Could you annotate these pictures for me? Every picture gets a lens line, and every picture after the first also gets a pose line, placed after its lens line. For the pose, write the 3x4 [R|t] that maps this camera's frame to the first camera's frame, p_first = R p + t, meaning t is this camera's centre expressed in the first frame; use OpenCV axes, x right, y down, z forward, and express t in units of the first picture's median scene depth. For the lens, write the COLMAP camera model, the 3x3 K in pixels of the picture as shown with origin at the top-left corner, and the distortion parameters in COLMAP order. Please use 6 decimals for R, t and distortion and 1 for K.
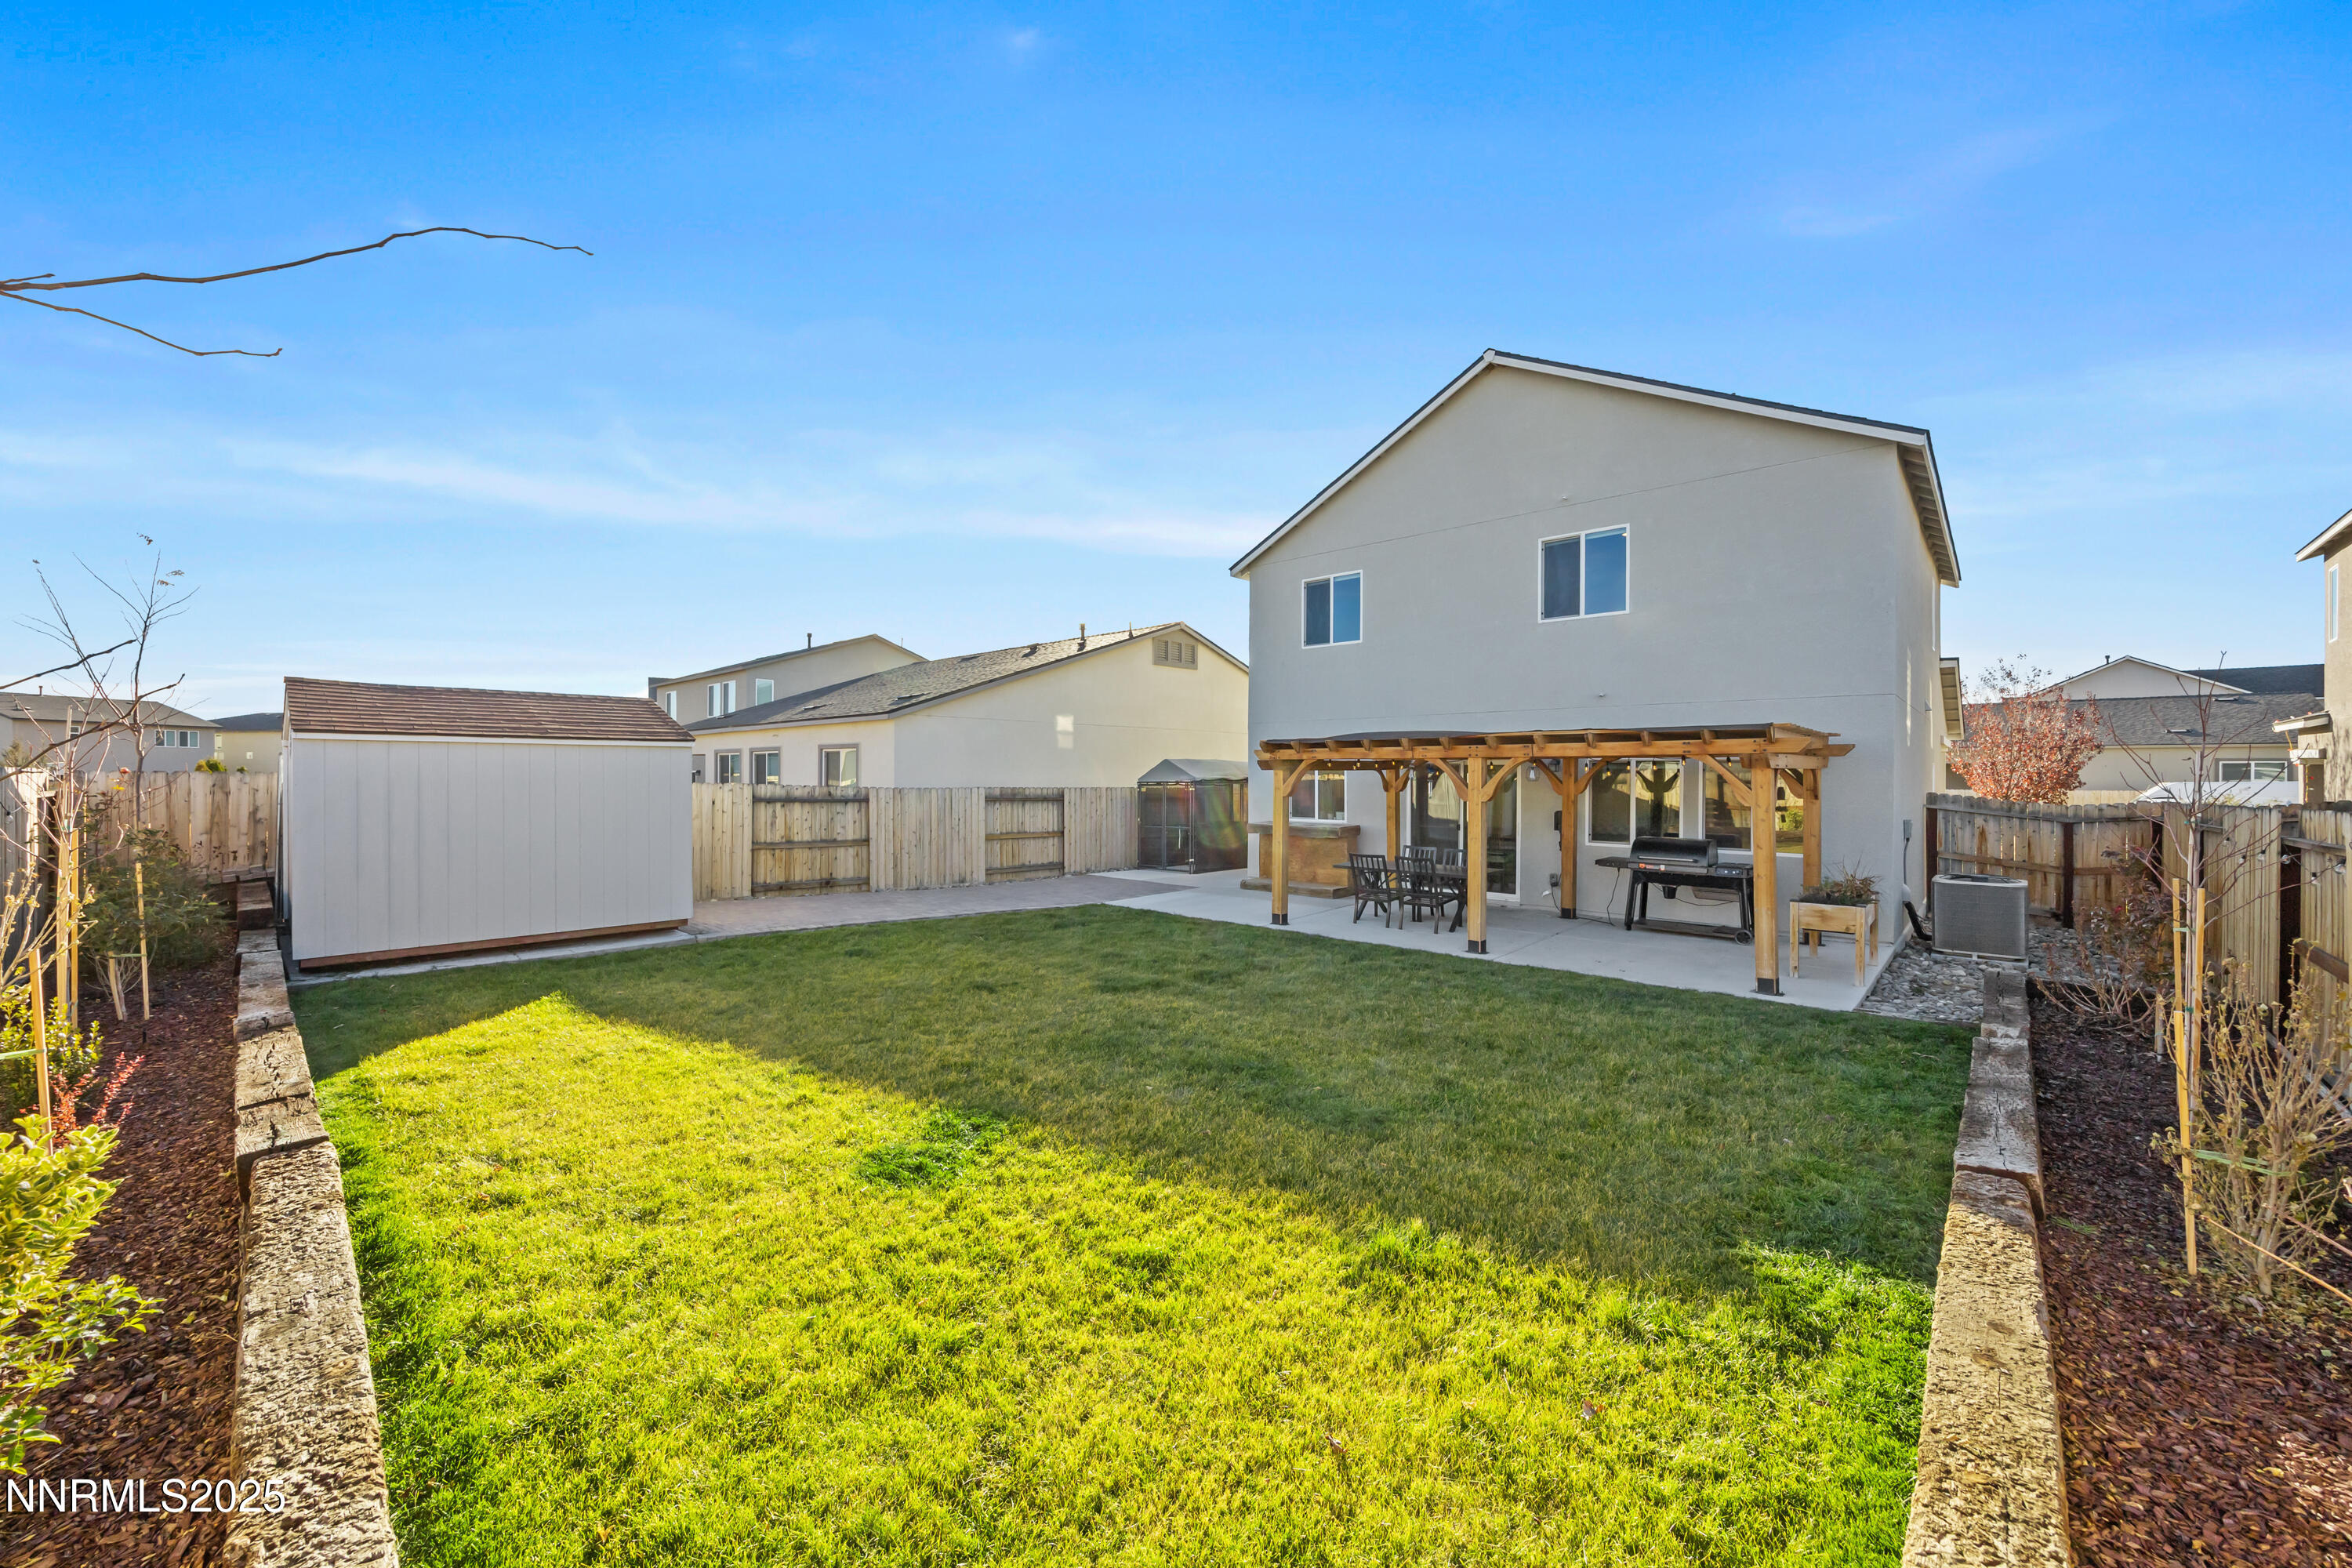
lens RADIAL K [[895.5, 0, 1176.0], [0, 895.5, 784.0], [0, 0, 1]] dist [-0.000633, -0.000068]
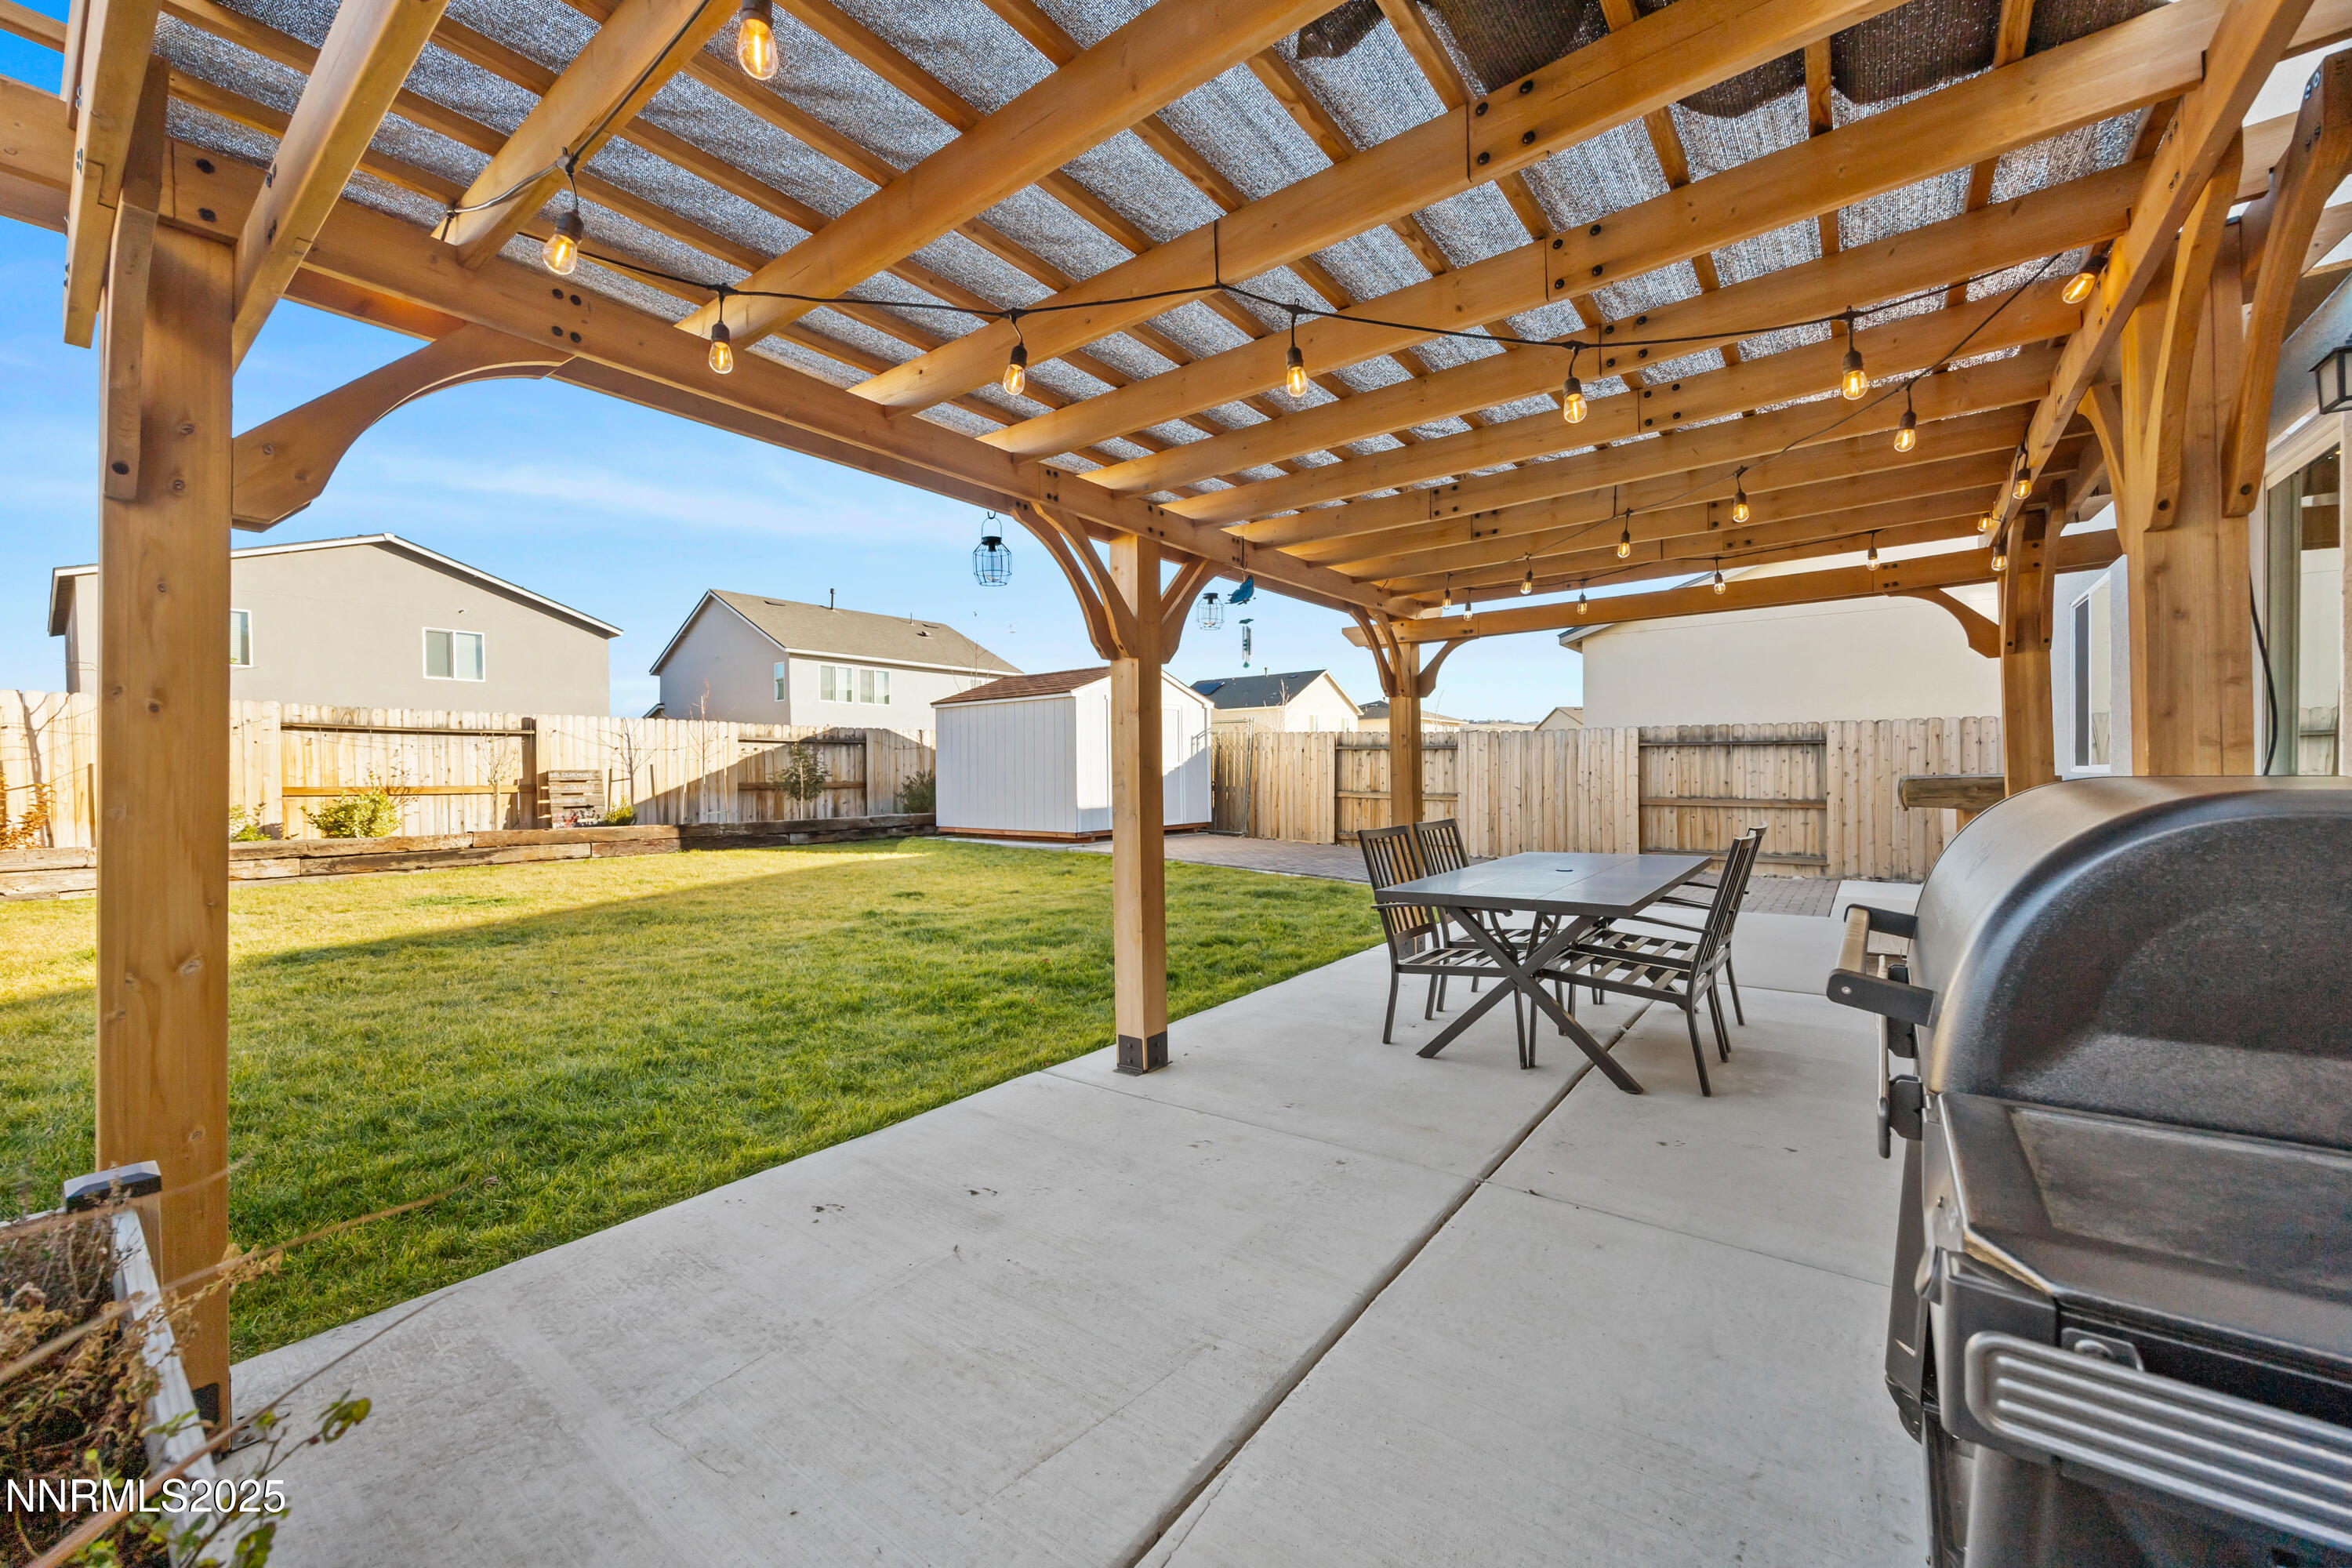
lens RADIAL K [[895.5, 0, 1176.0], [0, 895.5, 784.0], [0, 0, 1]] dist [-0.000633, -0.000068]
pose [[0.094876, 0.010452, -0.995434, 0.450119], [0.002897, 0.999938, 0.010775, 0.041057], [0.995485, -0.003906, 0.094840, 0.634757]]
